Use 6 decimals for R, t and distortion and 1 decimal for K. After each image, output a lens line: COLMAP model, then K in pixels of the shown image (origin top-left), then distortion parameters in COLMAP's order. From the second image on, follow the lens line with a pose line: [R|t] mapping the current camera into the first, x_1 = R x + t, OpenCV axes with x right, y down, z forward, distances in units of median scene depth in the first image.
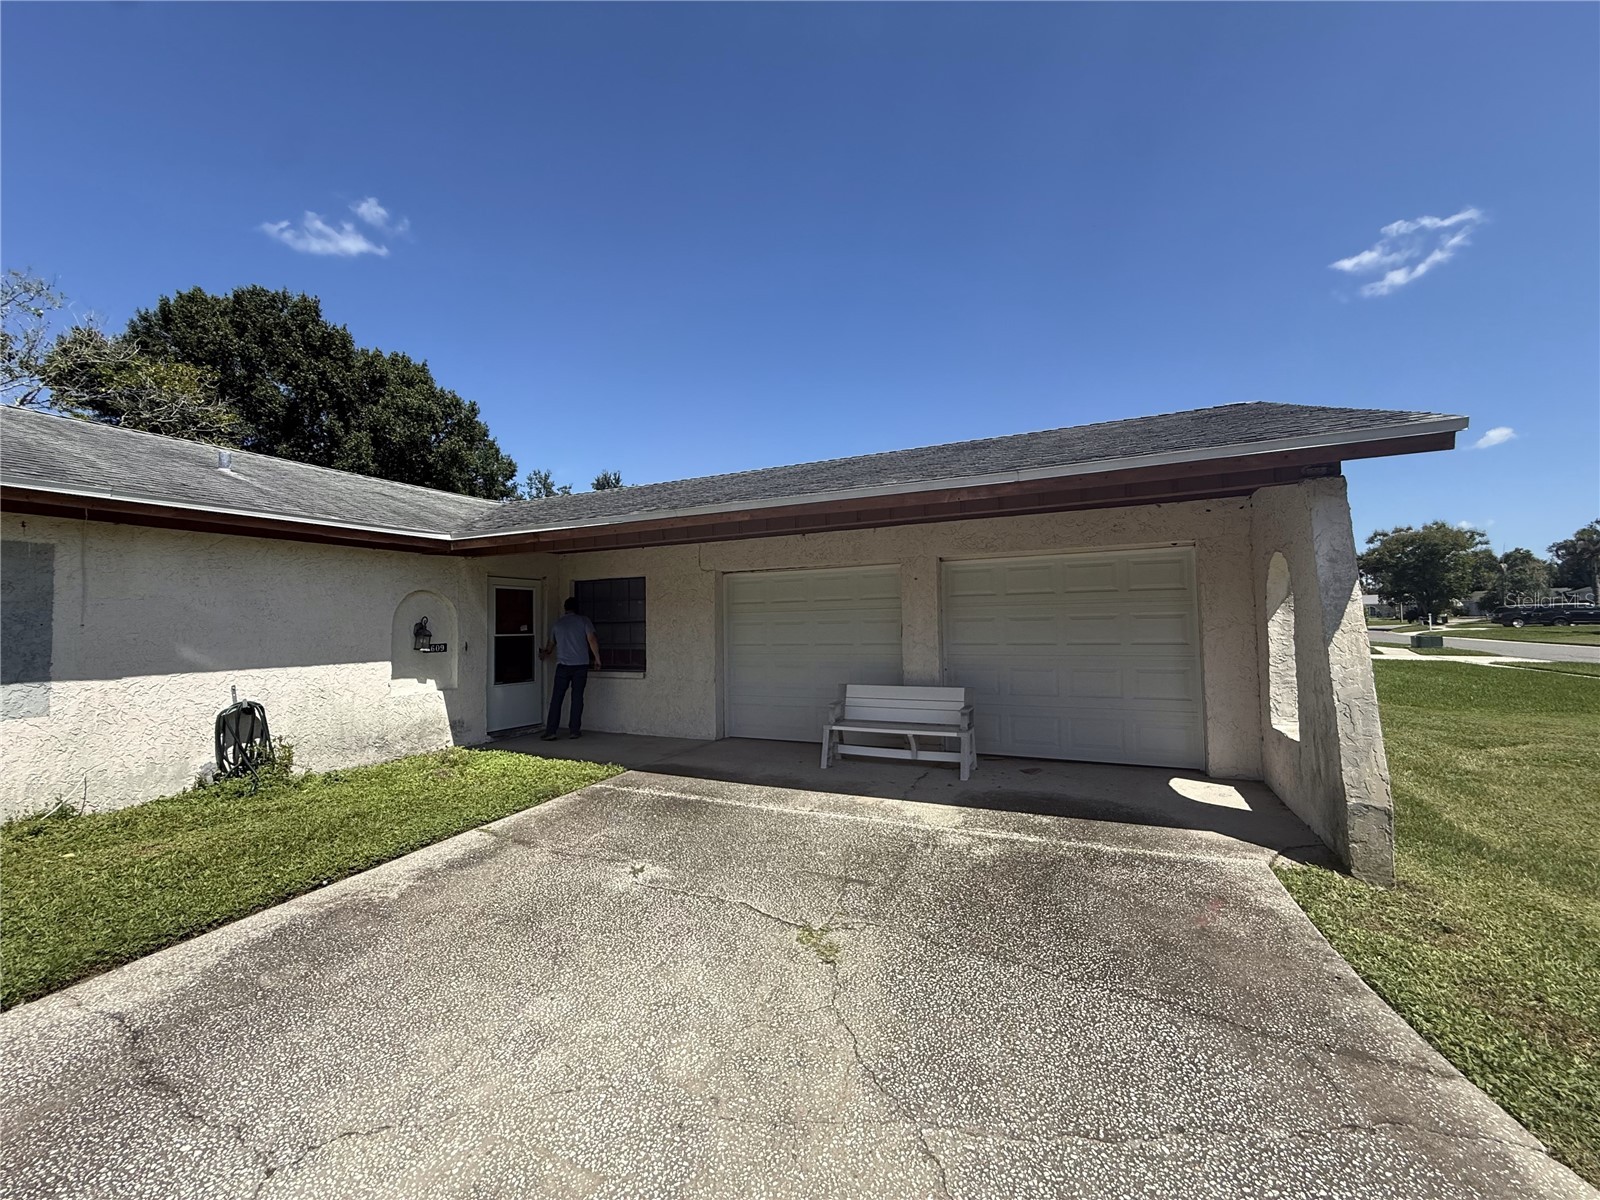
lens RADIAL K [[635.1, 0, 796.4], [0, 635.1, 598.5], [0, 0, 1]] dist [-0.000794, 0.000206]
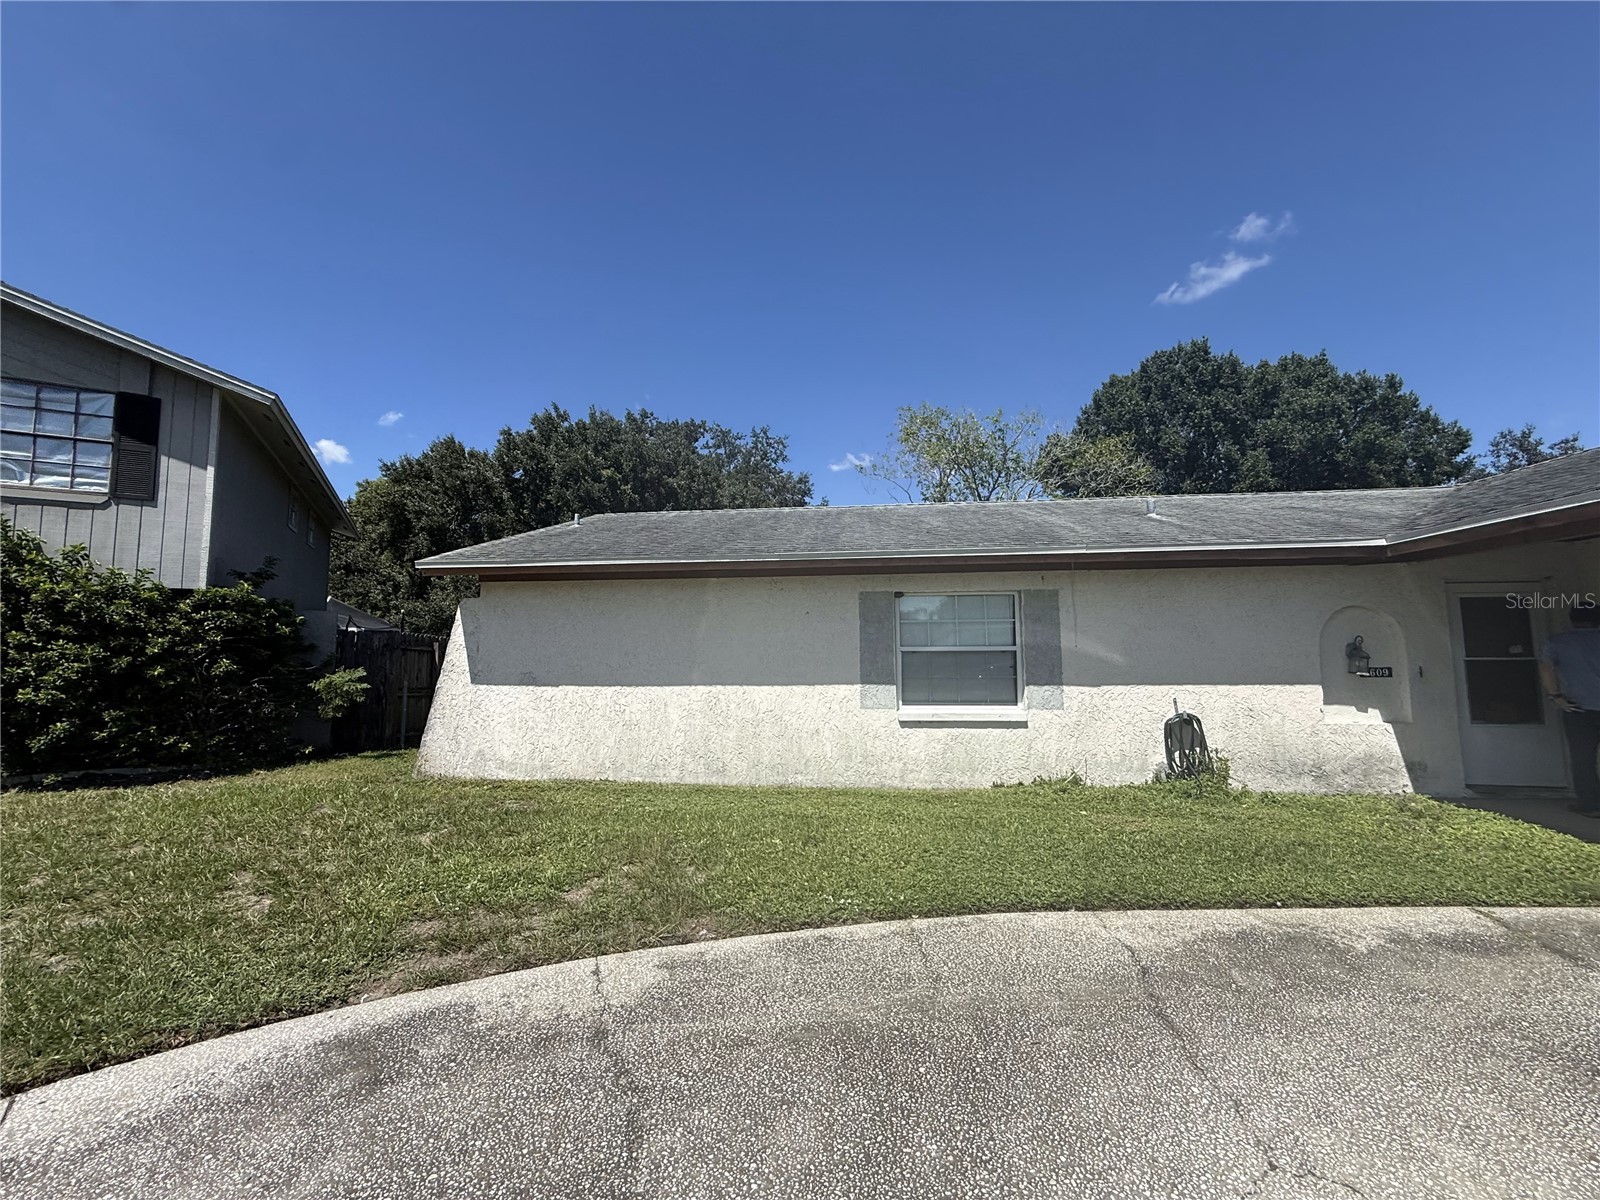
lens RADIAL K [[636.1, 0, 798.2], [0, 636.1, 598.4], [0, 0, 1]] dist [0.003724, -0.000026]
pose [[0.327316, -0.071055, -0.942239, -0.006392], [0.041213, 0.997293, -0.060890, -0.001516], [0.944016, -0.018903, 0.329359, -0.024000]]
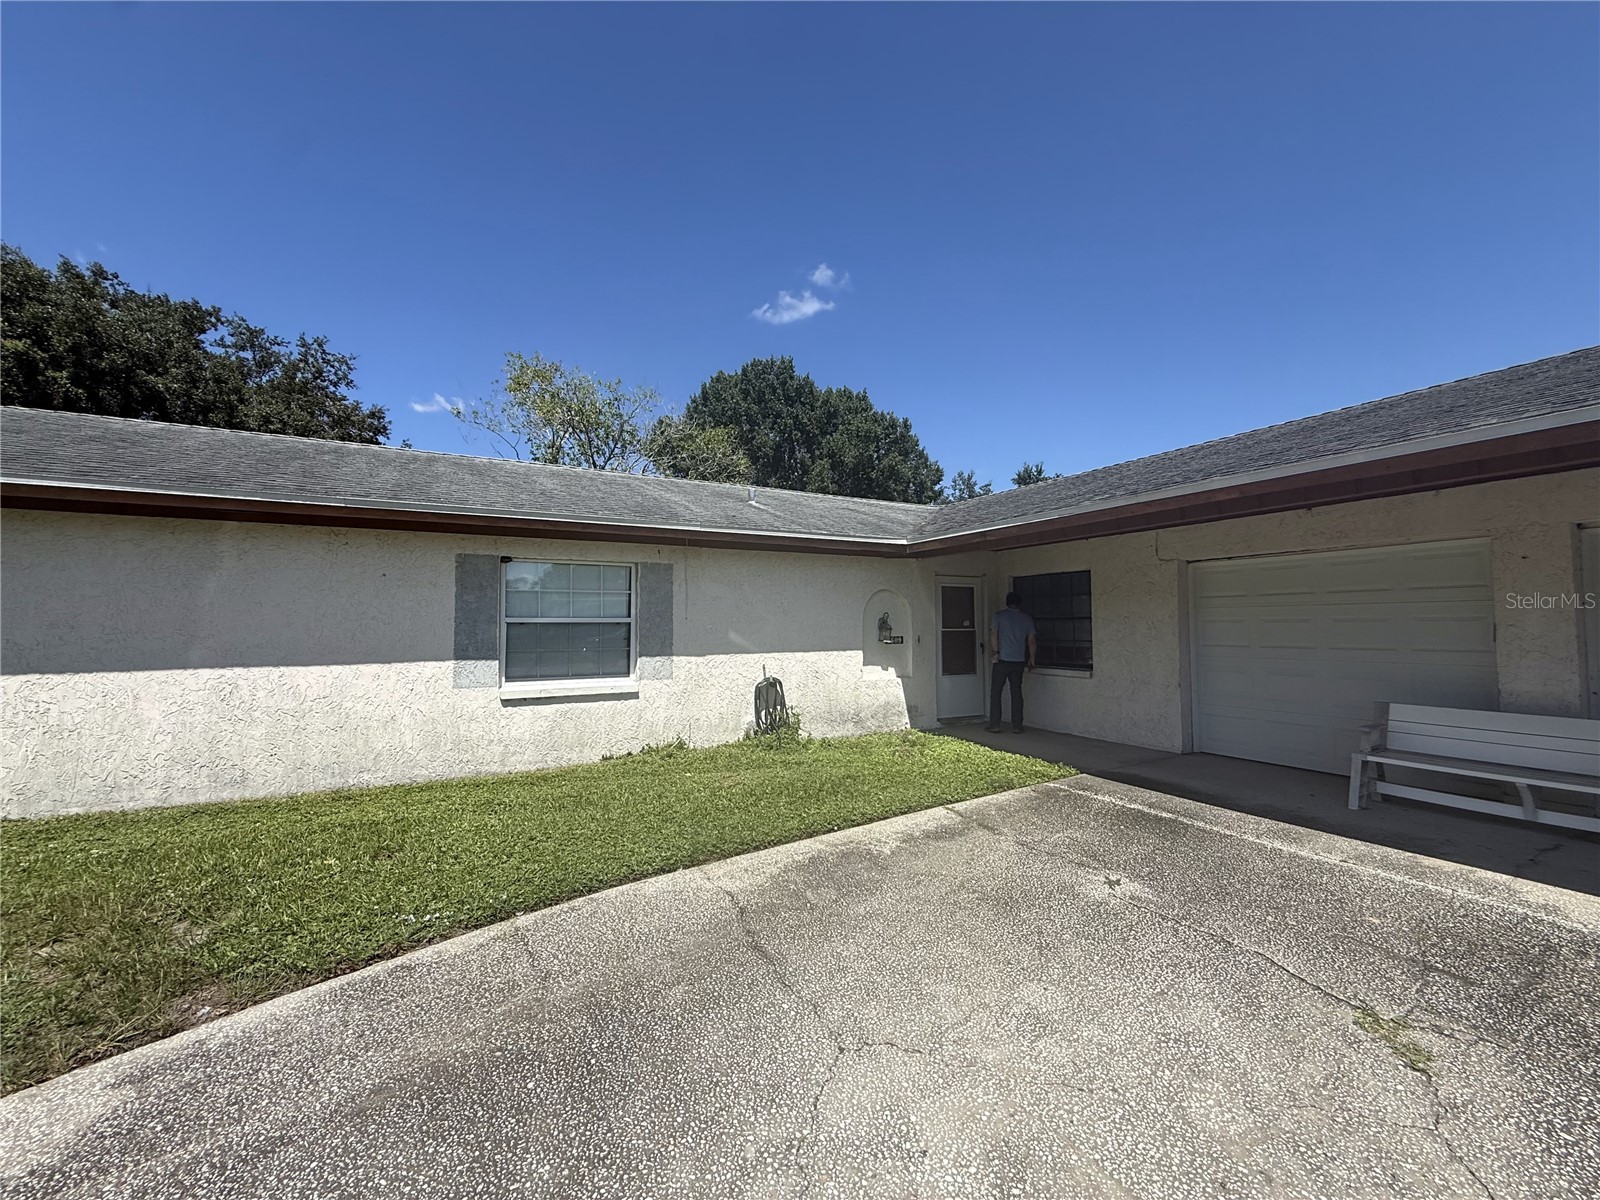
lens RADIAL K [[635.1, 0, 796.4], [0, 635.1, 598.5], [0, 0, 1]] dist [-0.000794, 0.000206]
pose [[0.803798, -0.013038, -0.594759, -0.042824], [0.017070, 0.999854, 0.001152, -0.000646], [0.594657, -0.011079, 0.803903, -0.020541]]
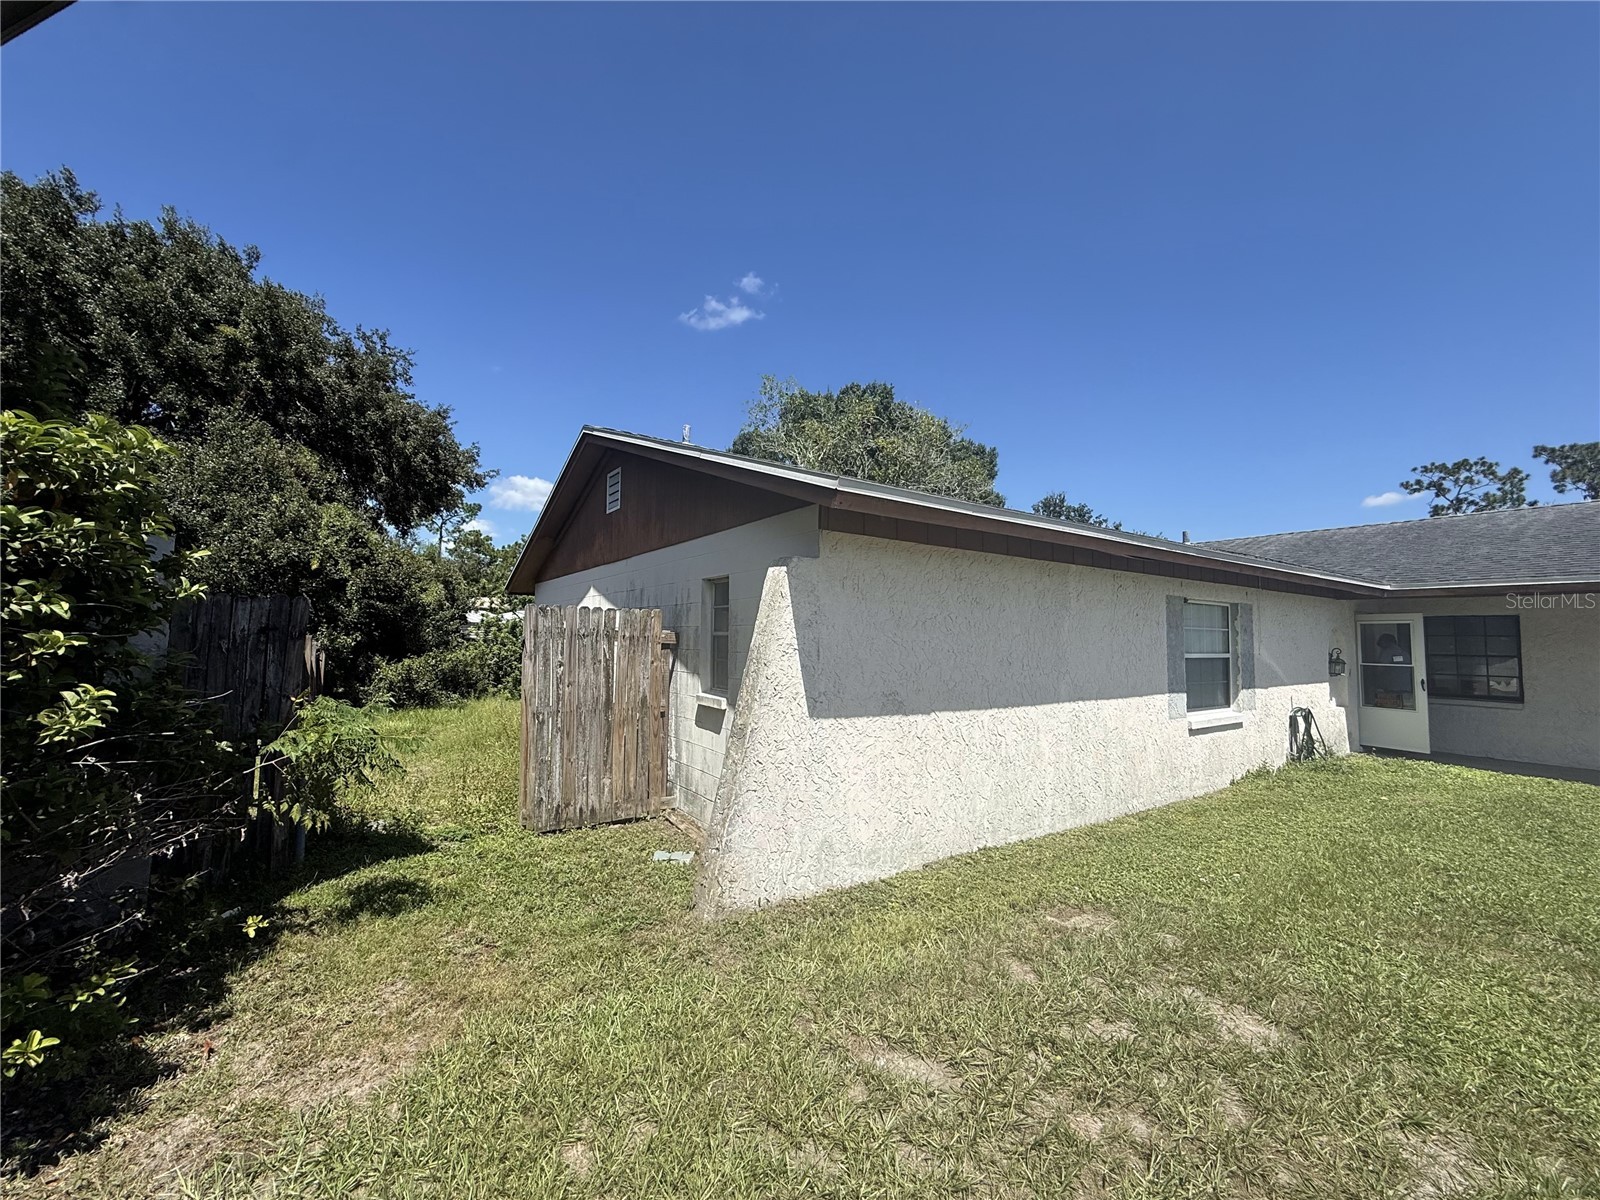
lens RADIAL K [[635.1, 0, 796.4], [0, 635.1, 598.5], [0, 0, 1]] dist [-0.000794, 0.000206]
pose [[0.861007, -0.003575, -0.508580, -1.092239], [-0.007034, 0.999796, -0.018935, -0.049738], [0.508544, 0.019881, 0.860806, -0.813839]]
